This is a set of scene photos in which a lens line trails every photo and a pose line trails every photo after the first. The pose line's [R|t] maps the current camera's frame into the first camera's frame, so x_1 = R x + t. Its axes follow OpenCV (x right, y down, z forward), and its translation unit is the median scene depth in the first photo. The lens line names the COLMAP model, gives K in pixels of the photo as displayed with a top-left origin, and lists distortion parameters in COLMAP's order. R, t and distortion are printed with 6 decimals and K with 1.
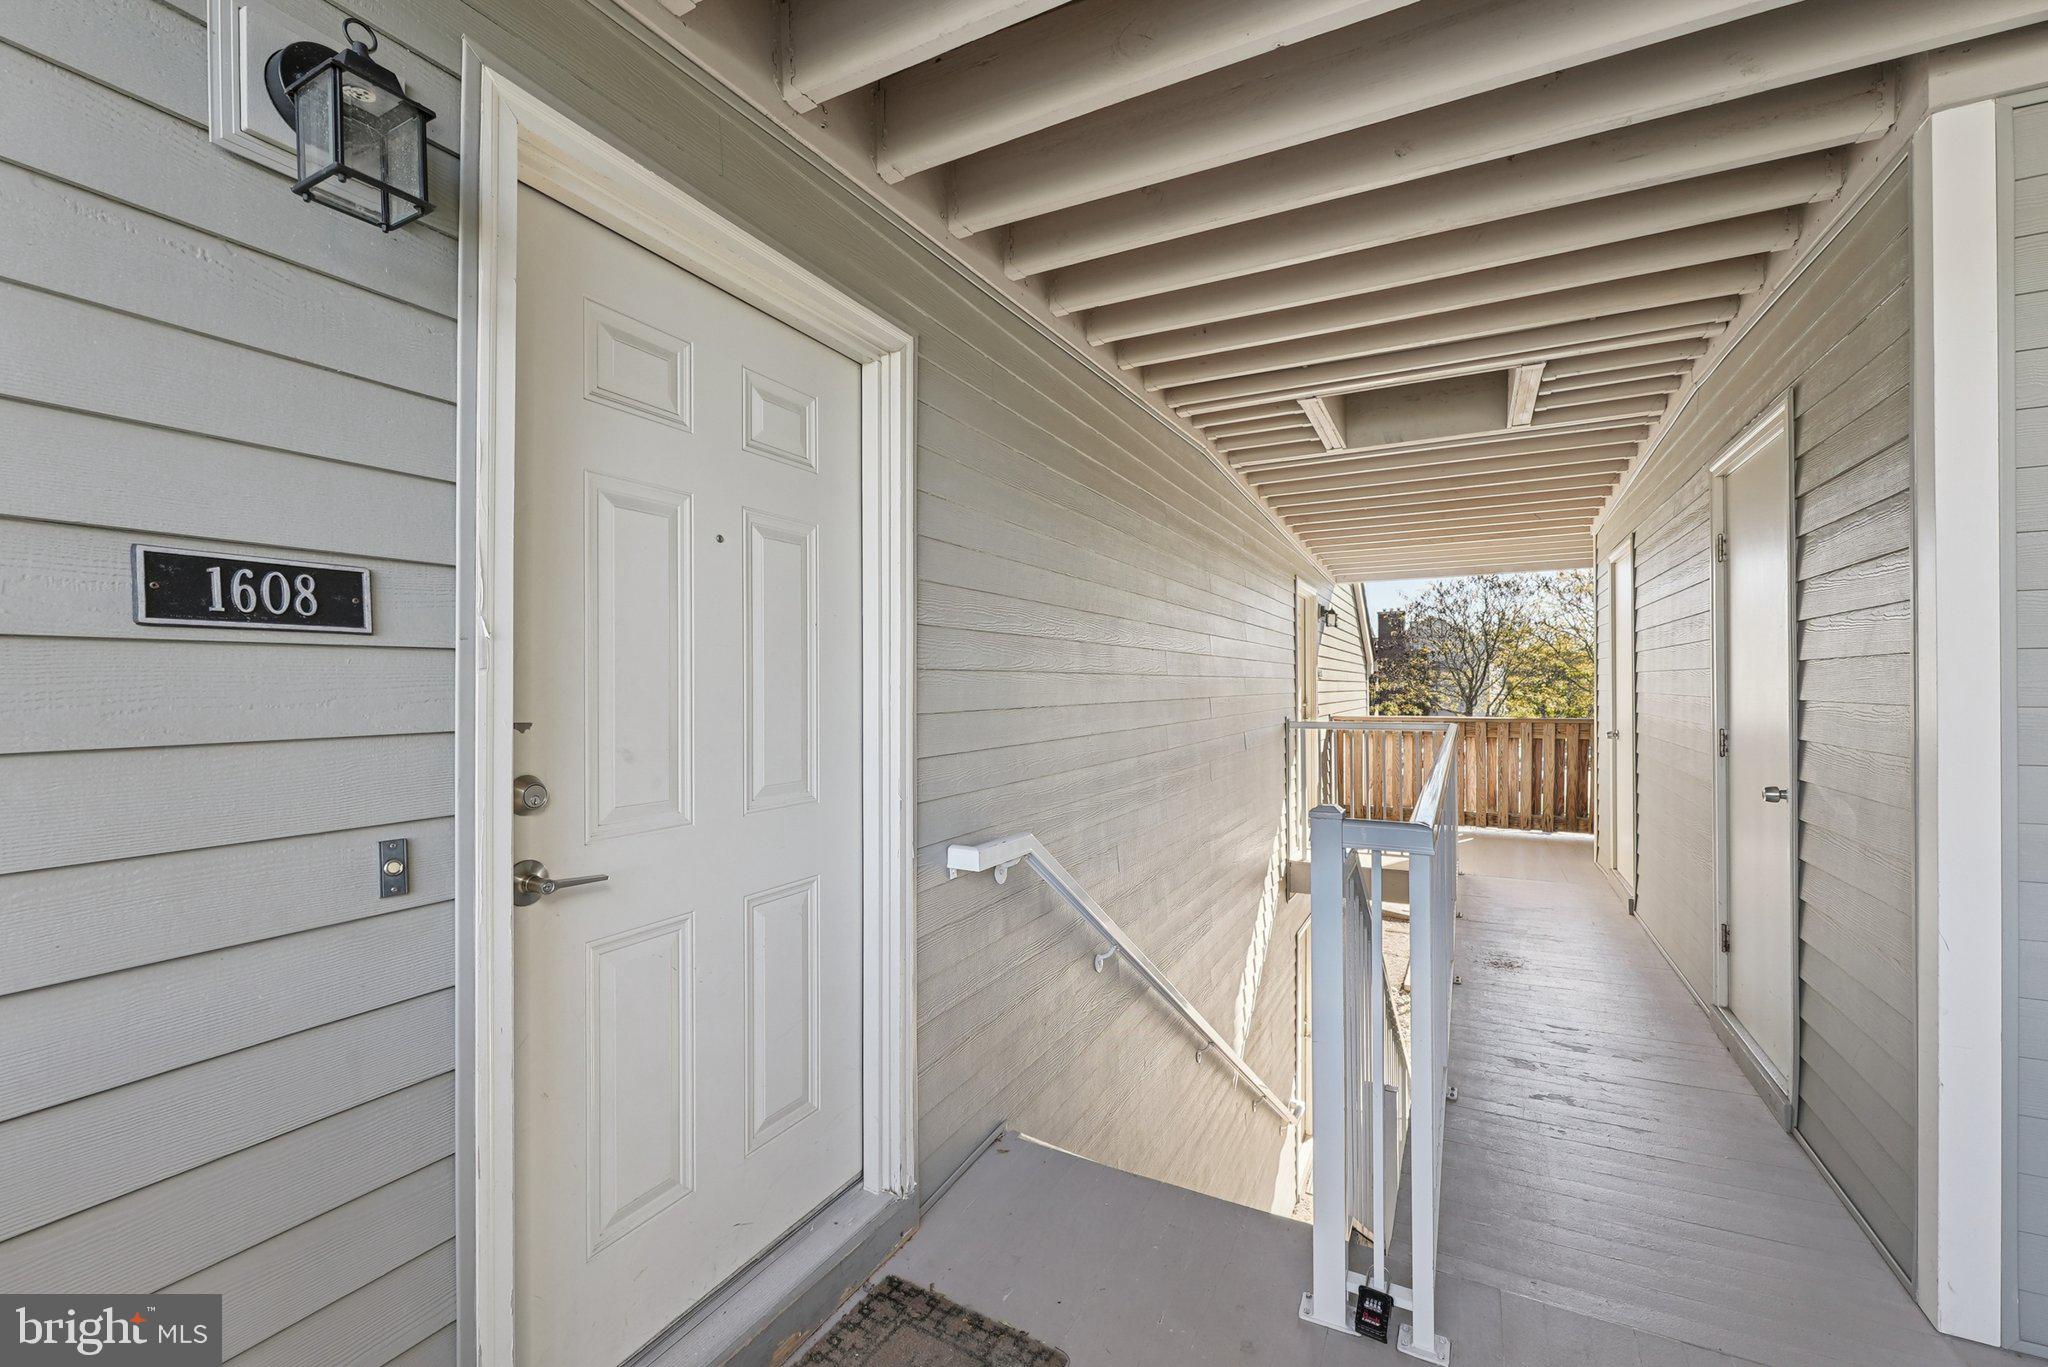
lens RADIAL K [[856.8, 0, 1024.0], [0, 856.8, 683.5], [0, 0, 1]] dist [-0.000352, -0.000024]
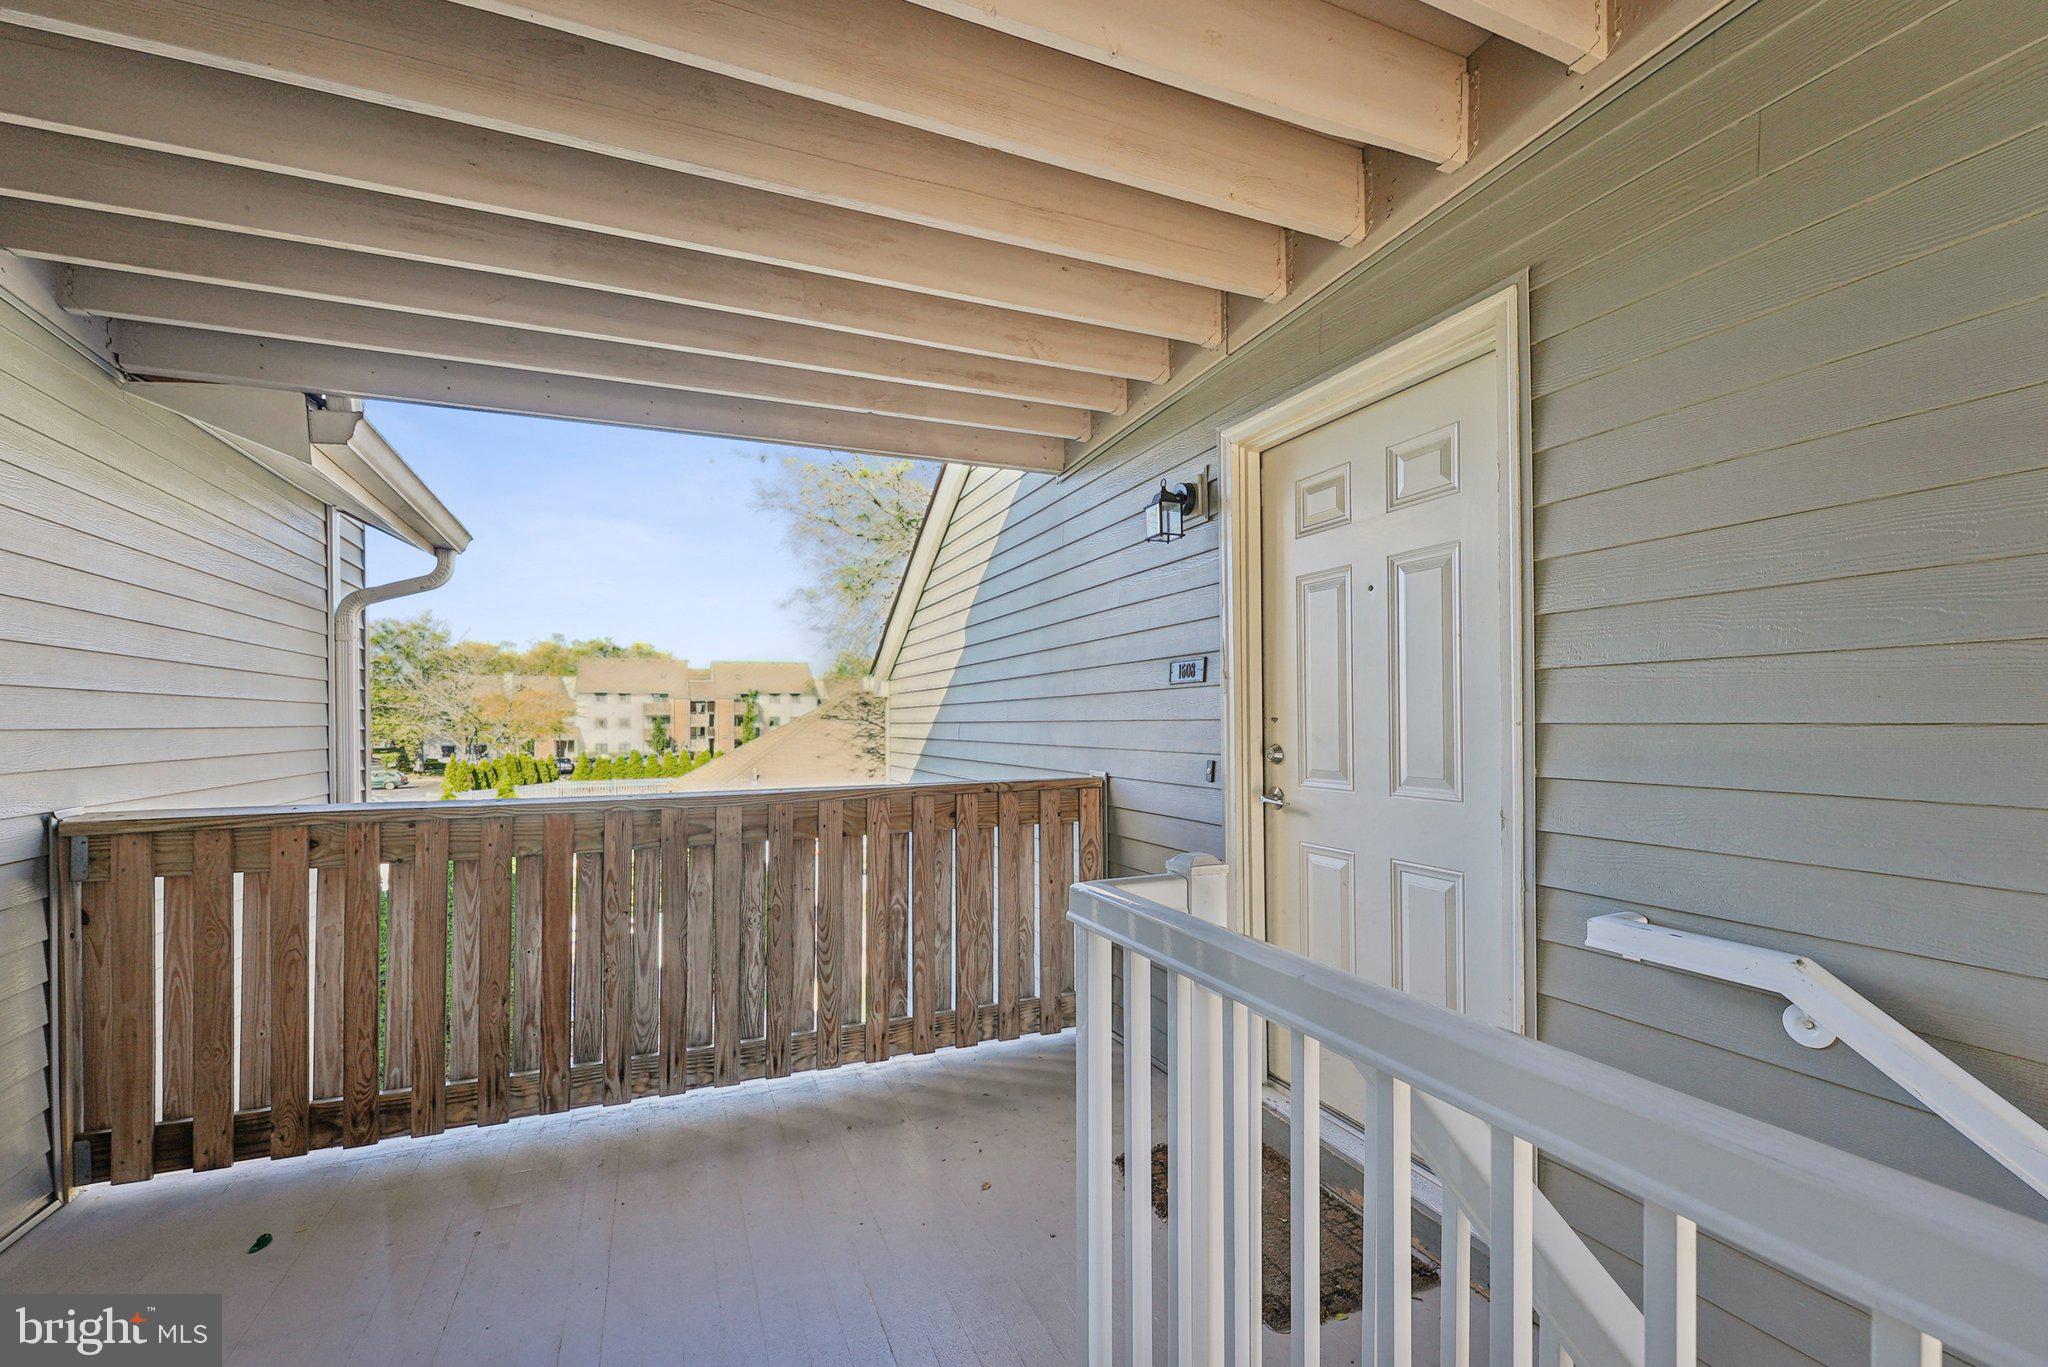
lens RADIAL K [[856.8, 0, 1024.0], [0, 856.8, 683.5], [0, 0, 1]] dist [-0.000352, -0.000024]
pose [[-0.638486, -0.013335, -0.769518, 1.268856], [0.016801, 0.999370, -0.031258, 0.020221], [0.769450, -0.032887, -0.637860, 1.748834]]
